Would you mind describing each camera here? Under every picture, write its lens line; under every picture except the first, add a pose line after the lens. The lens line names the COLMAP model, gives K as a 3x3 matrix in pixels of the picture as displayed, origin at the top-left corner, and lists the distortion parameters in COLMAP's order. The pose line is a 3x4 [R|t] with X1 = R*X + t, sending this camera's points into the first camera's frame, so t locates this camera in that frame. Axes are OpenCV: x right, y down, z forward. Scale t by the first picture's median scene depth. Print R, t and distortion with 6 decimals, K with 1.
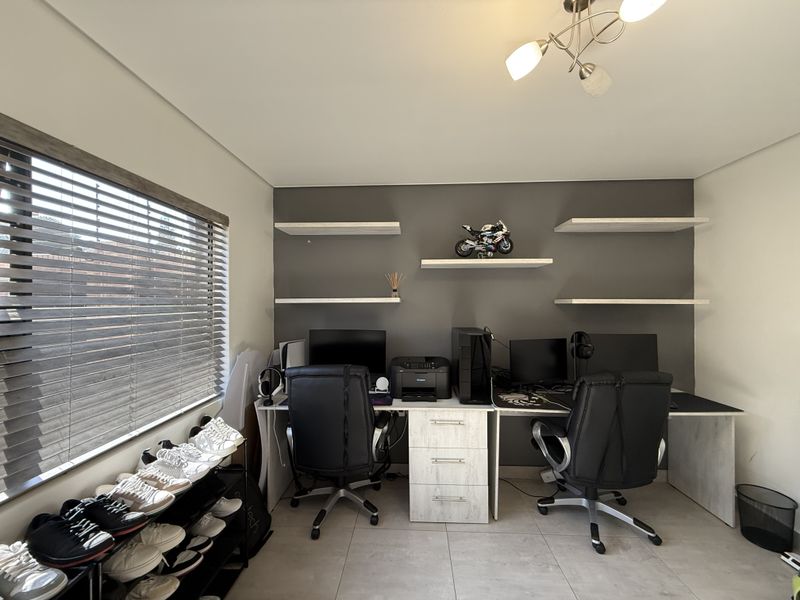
lens RADIAL K [[318.8, 0, 400.6], [0, 318.8, 301.1], [0, 0, 1]] dist [-0.000245, 0.000025]
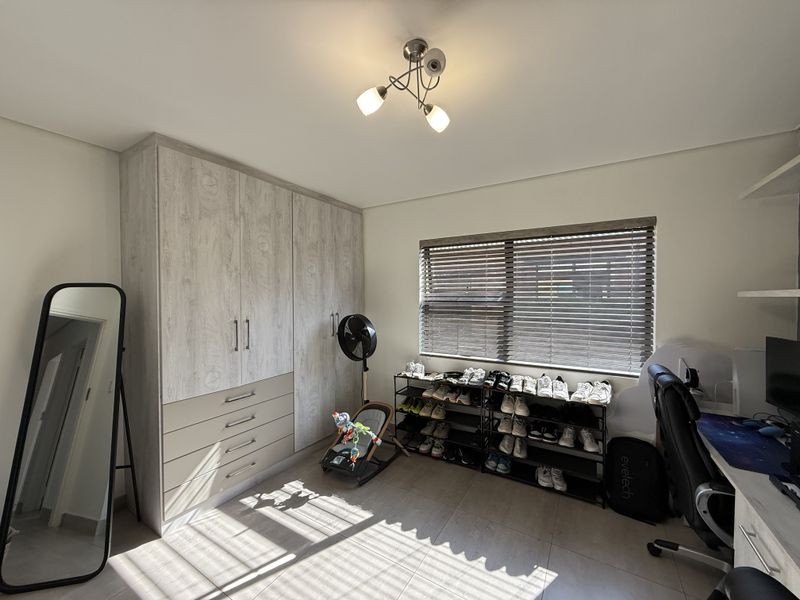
lens RADIAL K [[318.8, 0, 401.0], [0, 318.8, 299.2], [0, 0, 1]] dist [-0.000245, 0.000025]
pose [[-0.487168, 0.007602, -0.873275, 1.234635], [-0.001362, 0.999954, 0.009464, 0.010125], [0.873307, 0.005800, -0.487135, 1.143267]]
